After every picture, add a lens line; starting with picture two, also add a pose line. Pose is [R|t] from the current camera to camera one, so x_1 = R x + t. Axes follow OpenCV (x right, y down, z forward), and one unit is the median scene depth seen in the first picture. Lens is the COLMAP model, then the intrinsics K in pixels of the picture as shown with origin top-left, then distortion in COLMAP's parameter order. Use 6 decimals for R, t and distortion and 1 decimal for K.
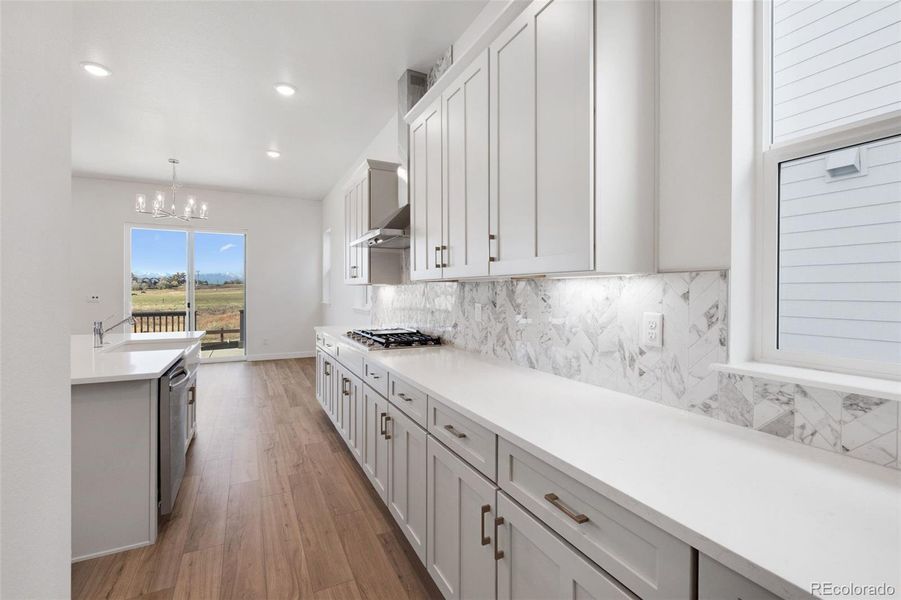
lens RADIAL K [[400.6, 0, 455.9], [0, 400.6, 293.5], [0, 0, 1]] dist [-0.001261, 0.000296]
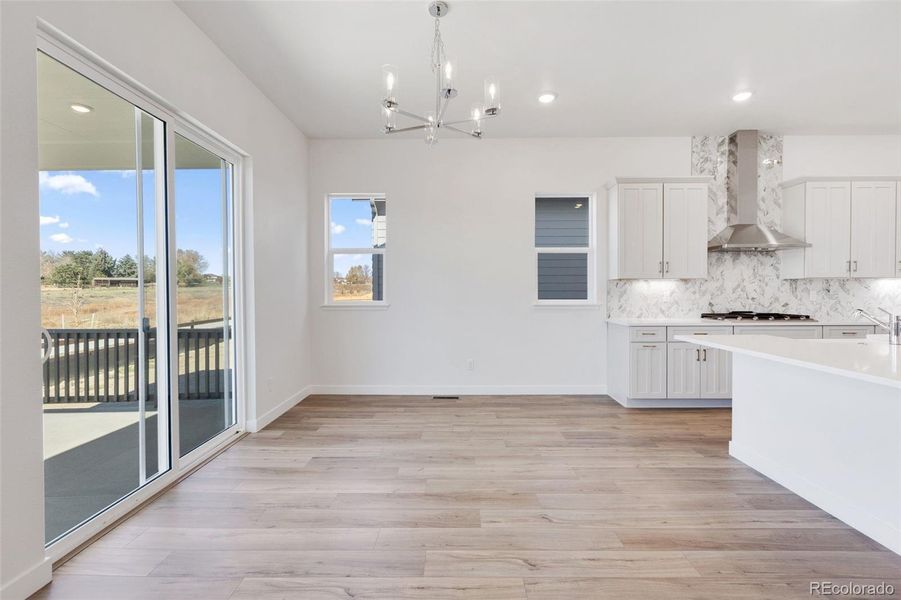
lens RADIAL K [[400.6, 0, 450.3], [0, 400.6, 294.0], [0, 0, 1]] dist [-0.001261, 0.000296]
pose [[0.470994, -0.011032, 0.882068, -1.926921], [0.010985, 0.999918, 0.006640, 0.007366], [-0.882068, 0.006562, 0.471076, 1.305661]]
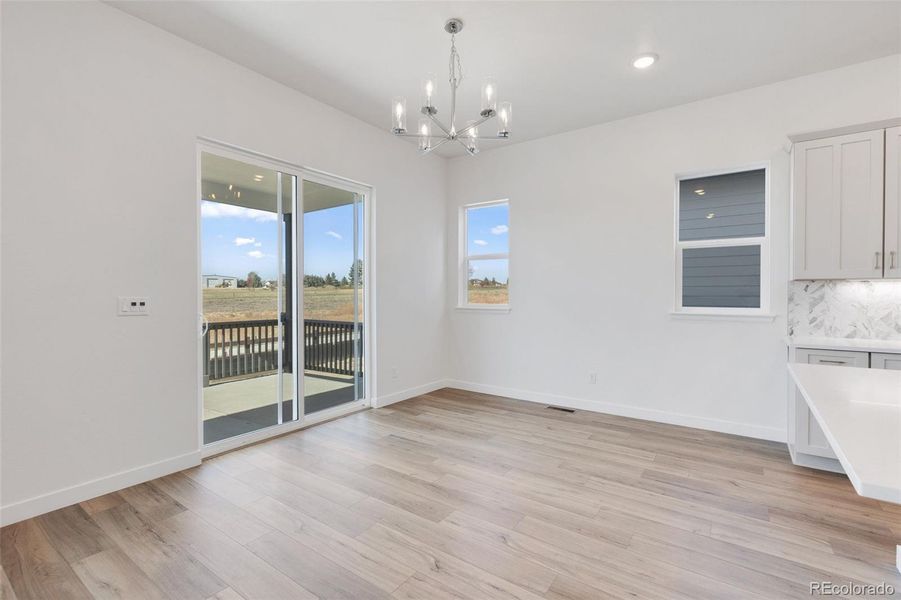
lens RADIAL K [[409.3, 0, 449.4], [0, 409.3, 298.2], [0, 0, 1]] dist [-0.000930, -0.000038]
pose [[0.890765, -0.004869, 0.454438, -1.617234], [0.003808, 0.999987, 0.003250, 0.008850], [-0.454448, -0.001164, 0.890773, 0.931468]]
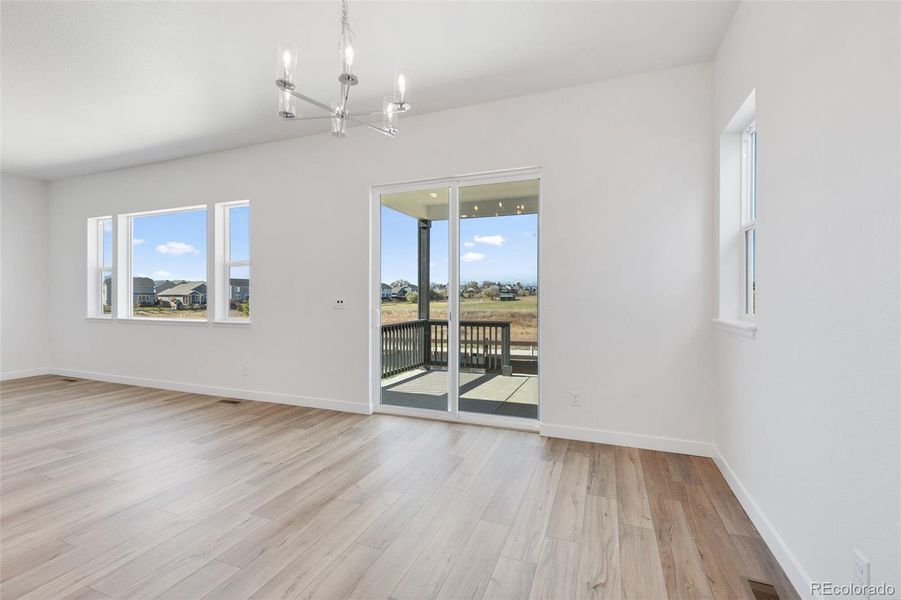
lens RADIAL K [[400.6, 0, 450.1], [0, 400.6, 293.5], [0, 0, 1]] dist [-0.001261, 0.000296]
pose [[0.654940, -0.007409, -0.755644, -0.503588], [-0.003924, 0.999905, -0.013205, 0.009911], [0.755670, 0.011614, 0.654849, 1.373670]]
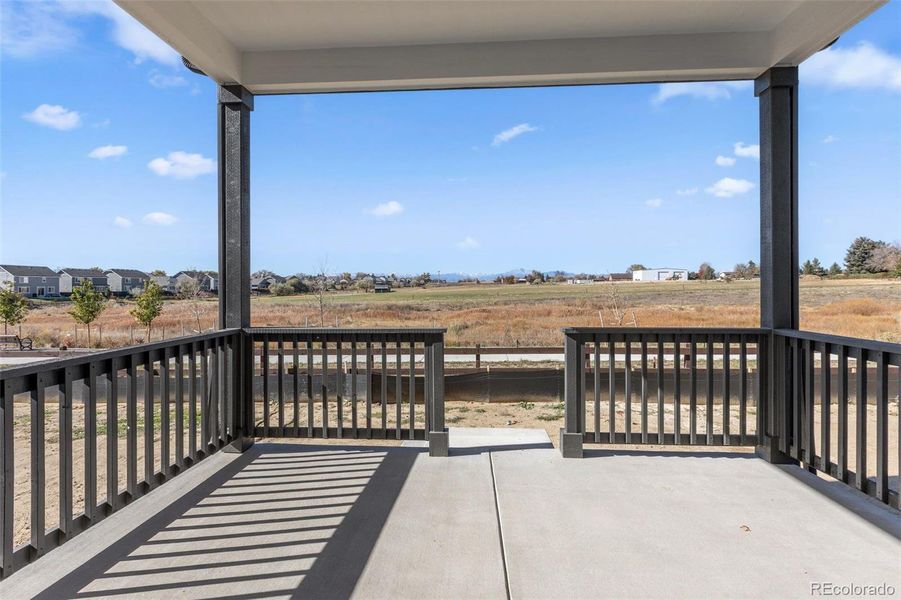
lens RADIAL K [[400.6, 0, 451.8], [0, 400.6, 295.5], [0, 0, 1]] dist [-0.001261, 0.000296]
pose [[0.857287, 0.005169, -0.514813, -1.525735], [0.000871, 0.999934, 0.011490, 0.044802], [0.514838, -0.010298, 0.857226, 2.321657]]
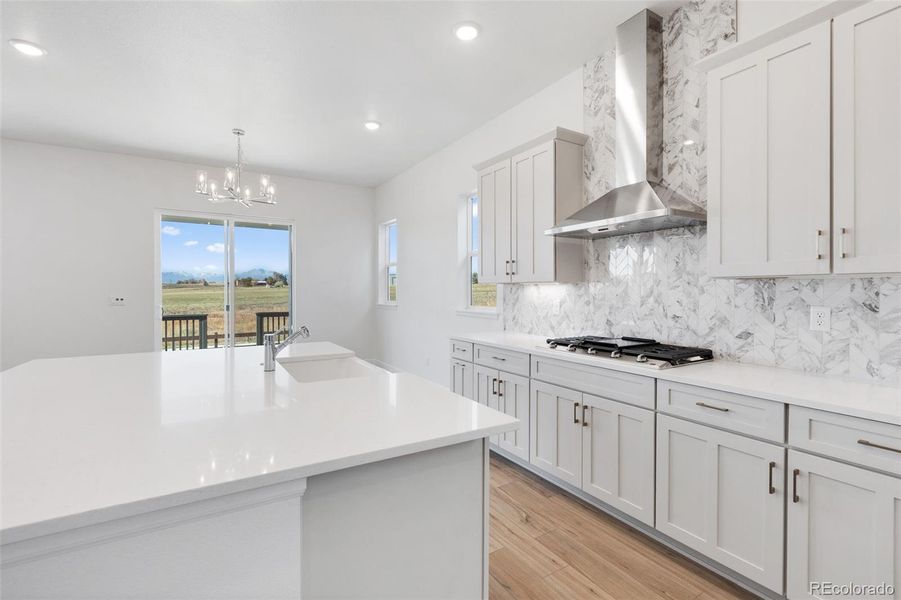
lens RADIAL K [[400.6, 0, 457.5], [0, 400.6, 297.0], [0, 0, 1]] dist [-0.001261, 0.000296]
pose [[0.996245, -0.002281, 0.086553, -0.563235], [0.001513, 0.999959, 0.008936, -0.001449], [-0.086570, -0.008772, 0.996207, 0.245595]]
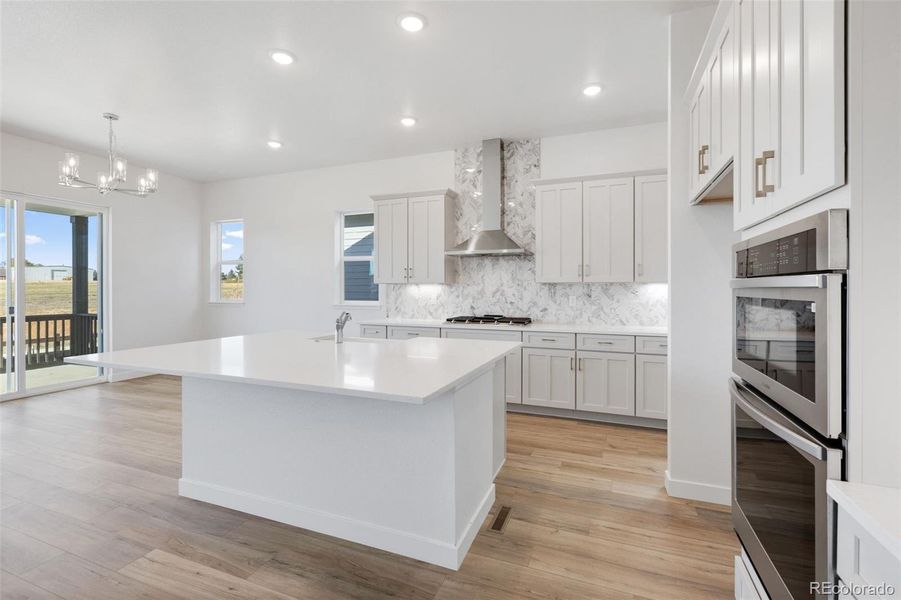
lens RADIAL K [[400.6, 0, 450.9], [0, 400.6, 289.7], [0, 0, 1]] dist [-0.001261, 0.000296]
pose [[0.753984, -0.002038, 0.656890, -1.233566], [0.004493, 0.999988, -0.002055, -0.000741], [-0.656877, 0.004501, 0.753984, 0.010495]]
